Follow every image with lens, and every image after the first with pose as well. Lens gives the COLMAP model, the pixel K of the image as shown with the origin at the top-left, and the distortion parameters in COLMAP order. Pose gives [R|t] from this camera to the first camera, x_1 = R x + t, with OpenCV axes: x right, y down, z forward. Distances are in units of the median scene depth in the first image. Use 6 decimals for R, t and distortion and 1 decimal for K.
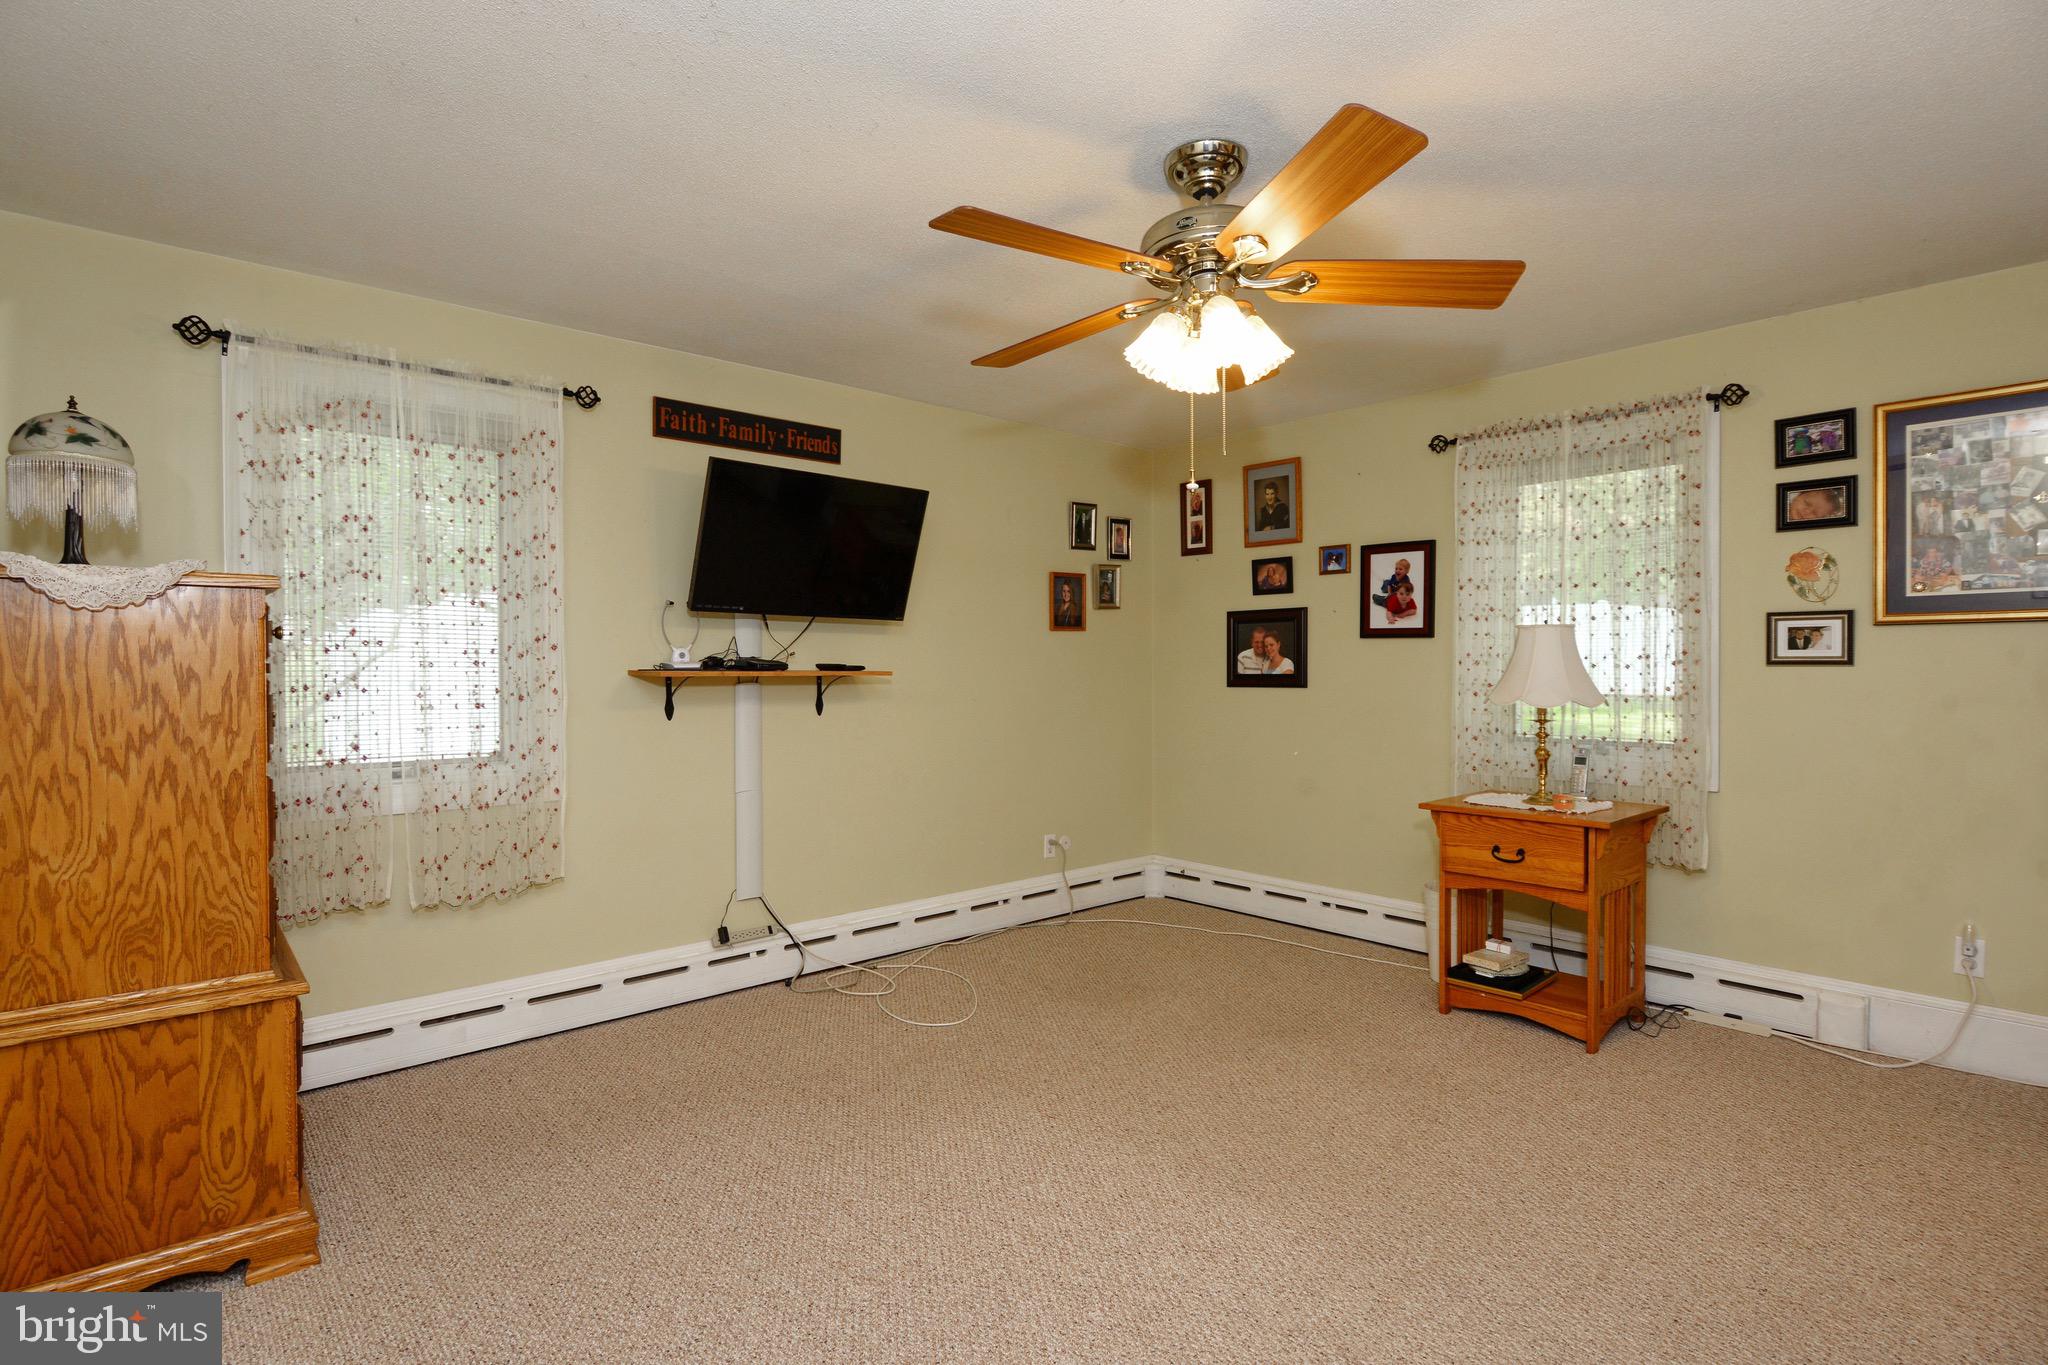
lens RADIAL K [[1006.8, 0, 1021.1], [0, 1006.8, 681.1], [0, 0, 1]] dist [0.001026, -0.000144]
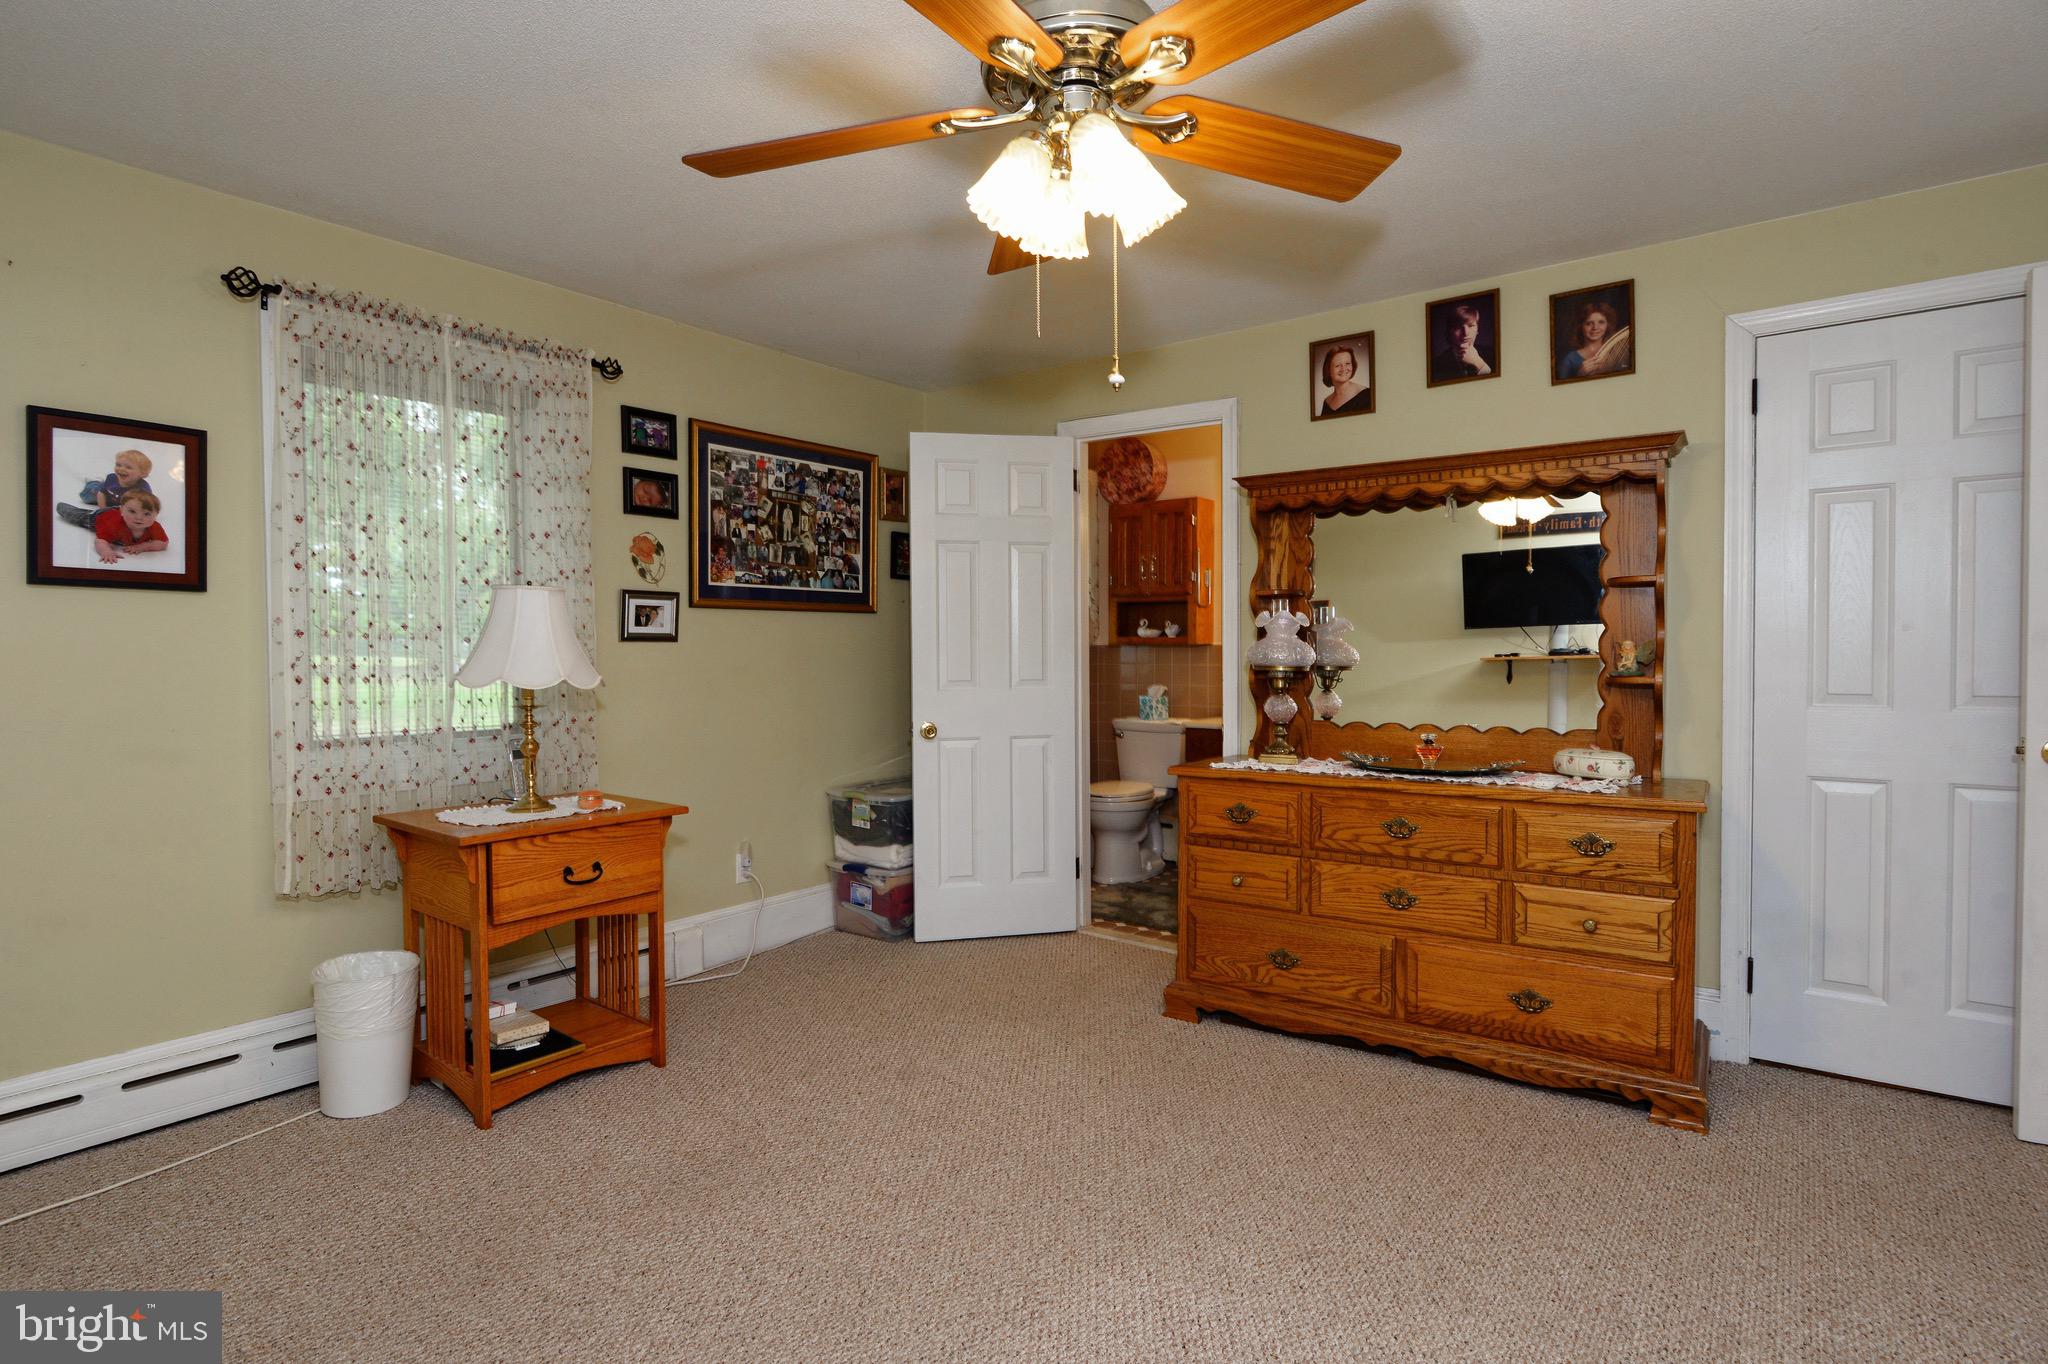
lens RADIAL K [[1035.9, 0, 1021.0], [0, 1035.9, 672.3], [0, 0, 1]] dist [-0.001895, -0.000488]
pose [[-0.201254, -0.016275, 0.979404, -0.387354], [0.019639, 0.999594, 0.020646, 0.002638], [-0.979342, 0.023390, -0.200853, 0.823876]]
